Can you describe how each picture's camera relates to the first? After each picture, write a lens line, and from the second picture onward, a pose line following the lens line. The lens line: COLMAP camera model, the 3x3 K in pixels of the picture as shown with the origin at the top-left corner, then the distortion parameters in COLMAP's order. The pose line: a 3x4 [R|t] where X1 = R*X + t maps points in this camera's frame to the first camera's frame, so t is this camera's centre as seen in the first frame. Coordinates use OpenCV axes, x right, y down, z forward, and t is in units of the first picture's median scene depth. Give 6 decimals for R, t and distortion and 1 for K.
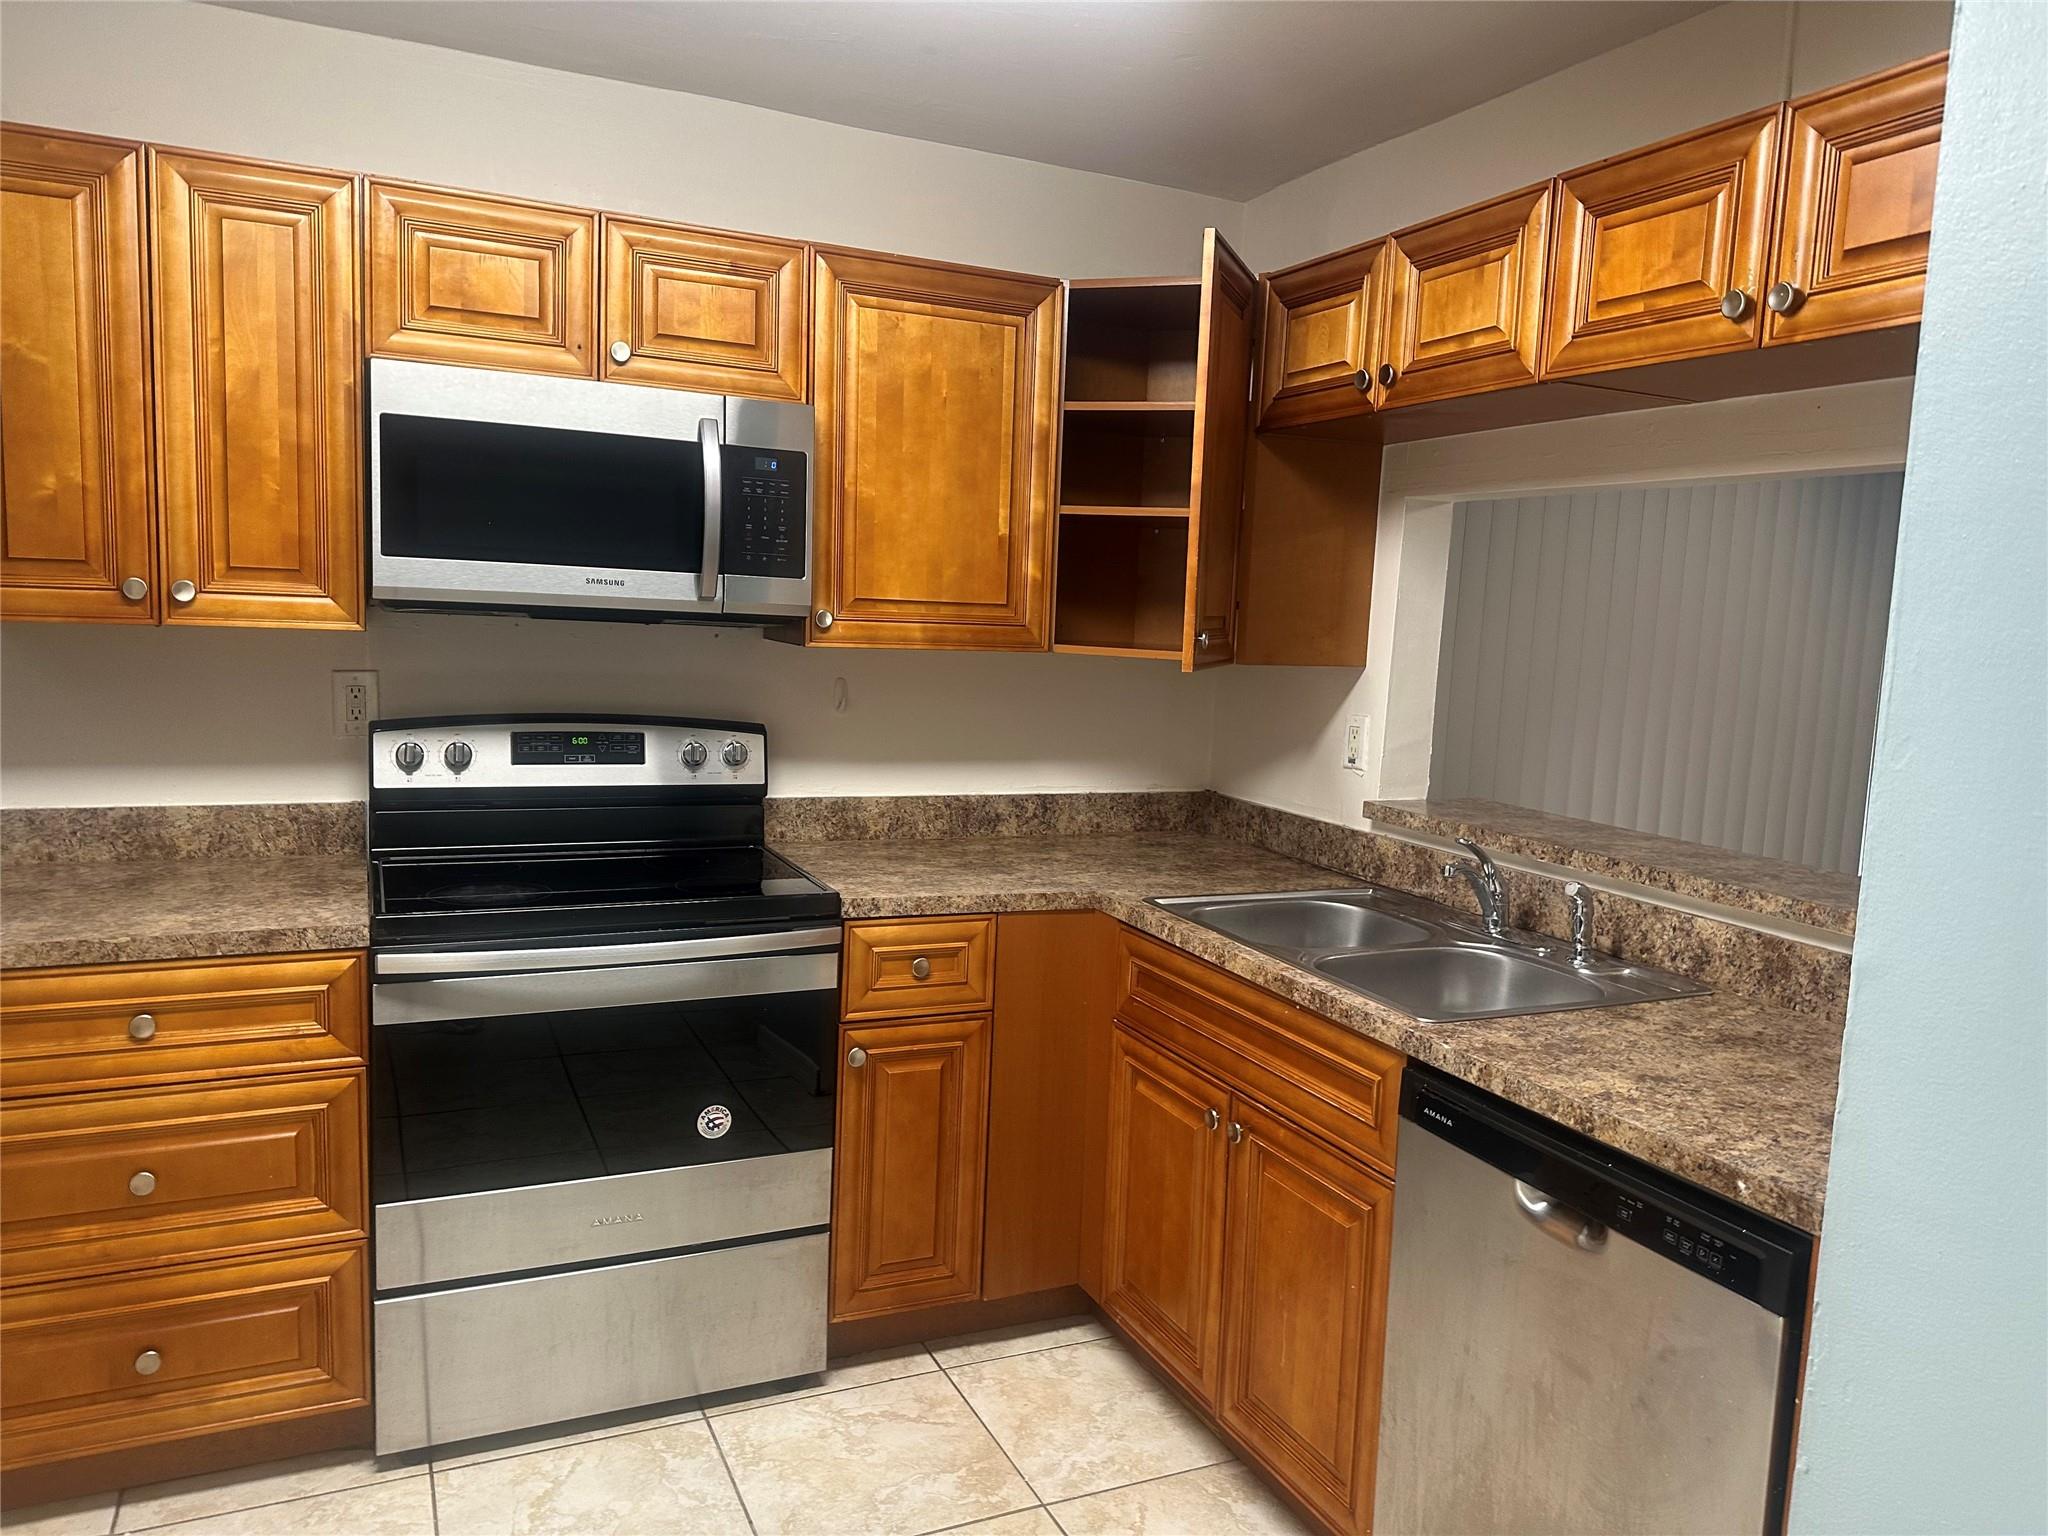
lens RADIAL K [[1442.7, 0, 1035.7], [0, 1442.7, 768.3], [0, 0, 1]] dist [0.063288, -0.076522]
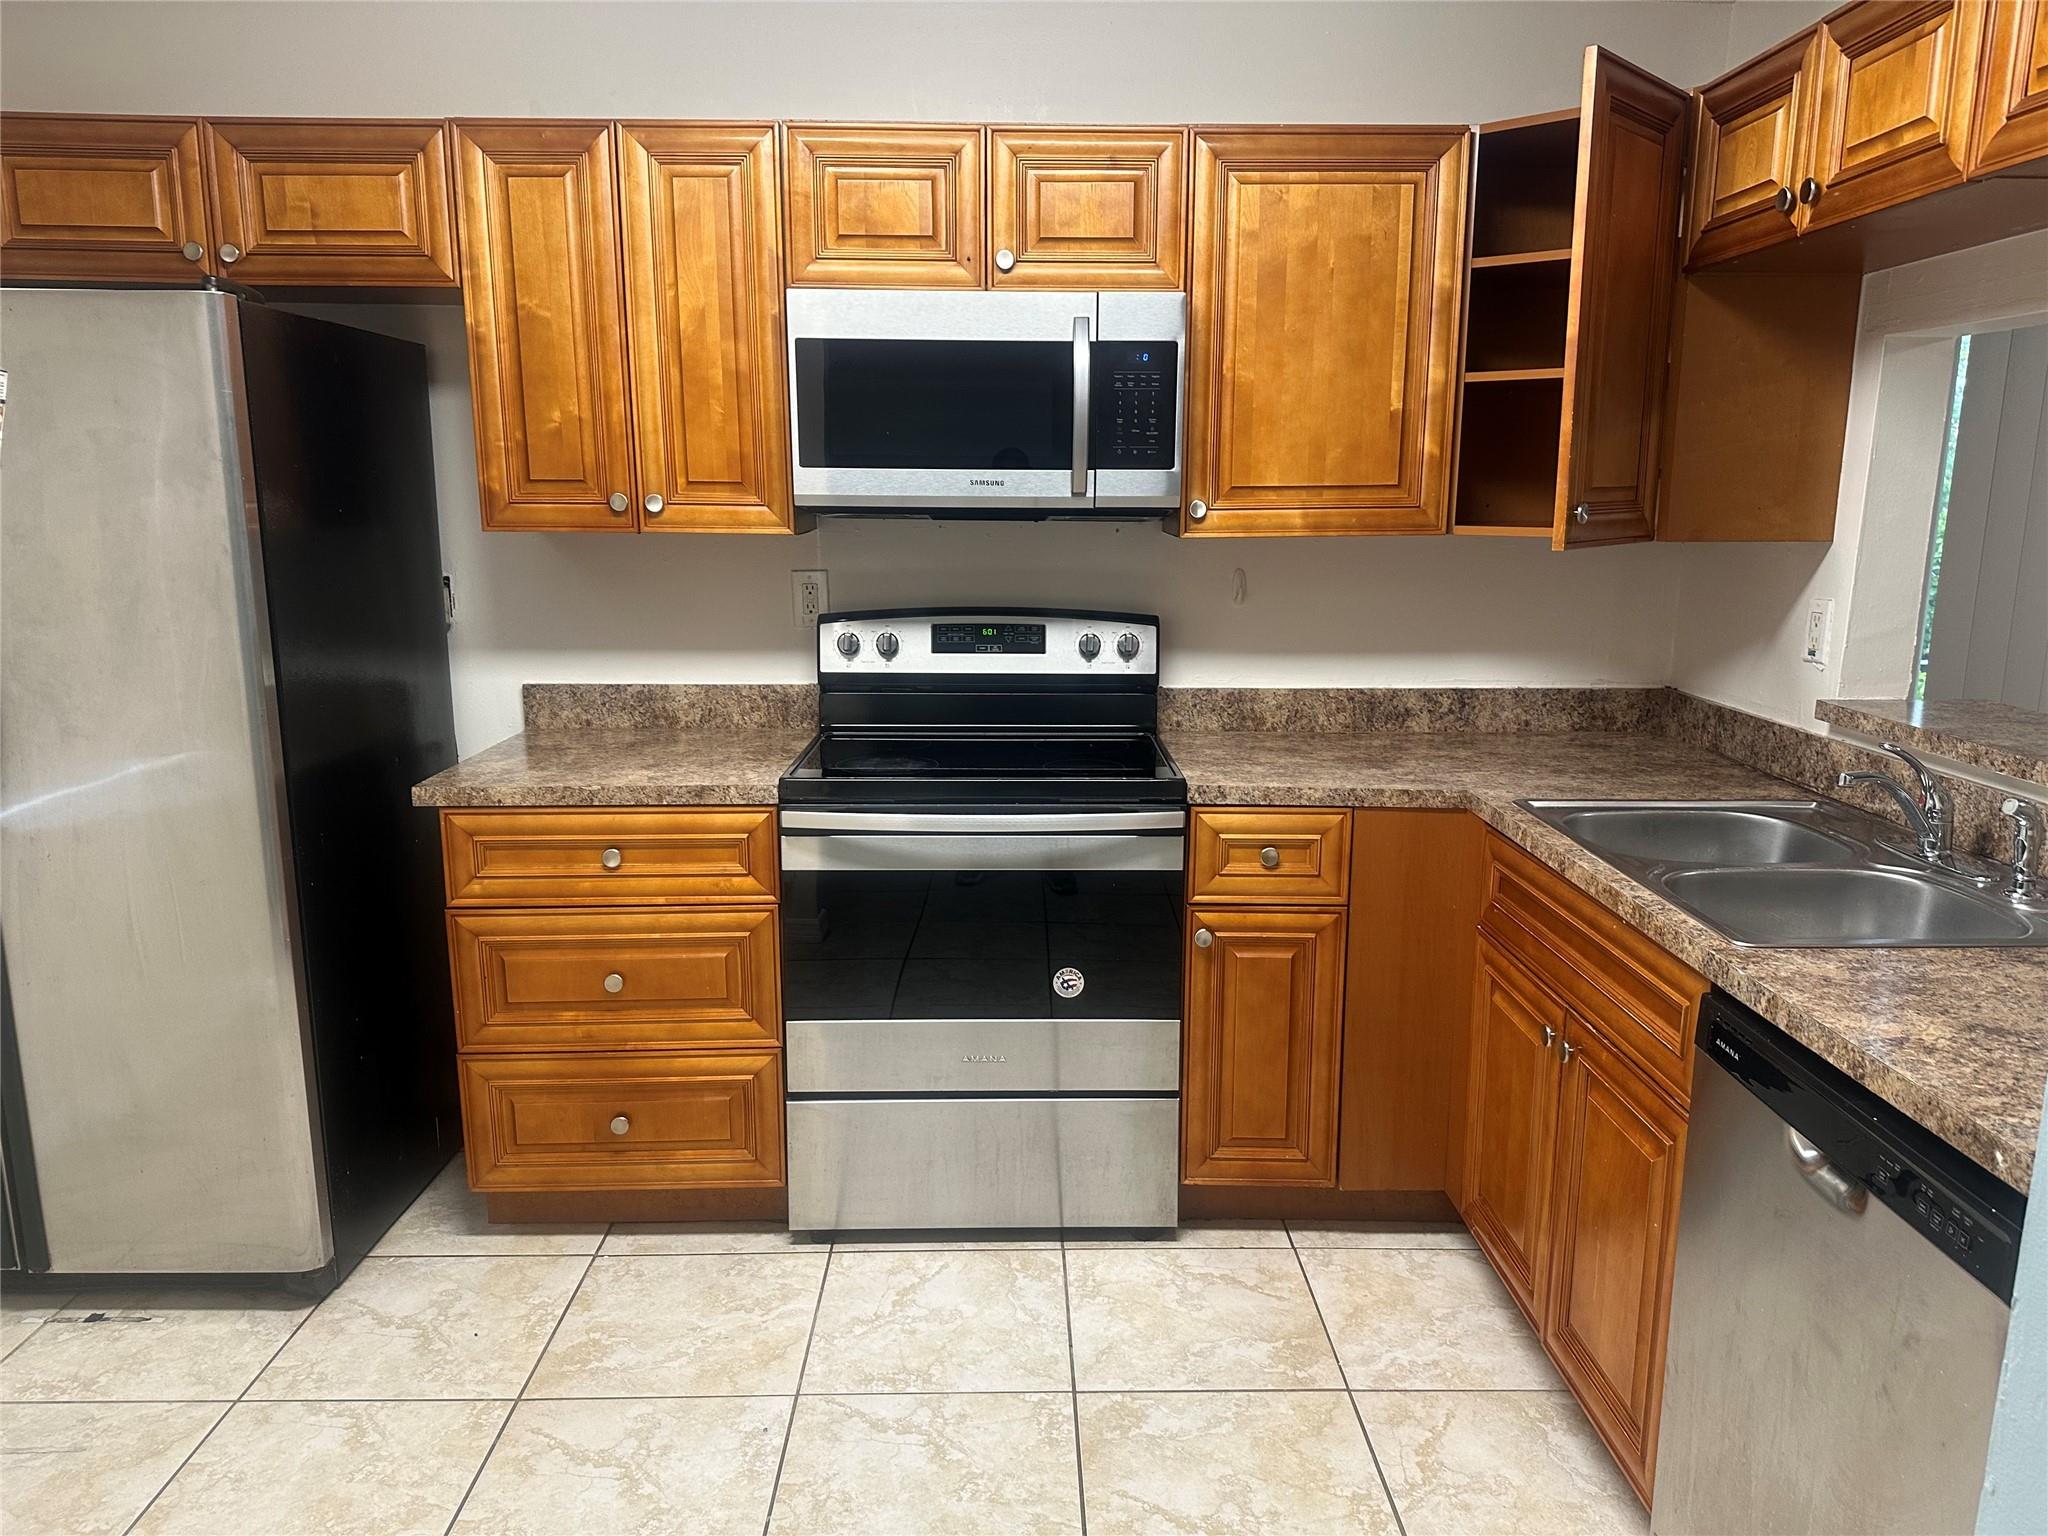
lens RADIAL K [[1442.7, 0, 1044.2], [0, 1442.7, 778.4], [0, 0, 1]] dist [0.063288, -0.076522]
pose [[0.914283, 0.040955, -0.403000, 0.186722], [-0.010370, 0.996916, 0.077787, 0.007739], [0.404943, -0.066941, 0.911888, 0.024126]]
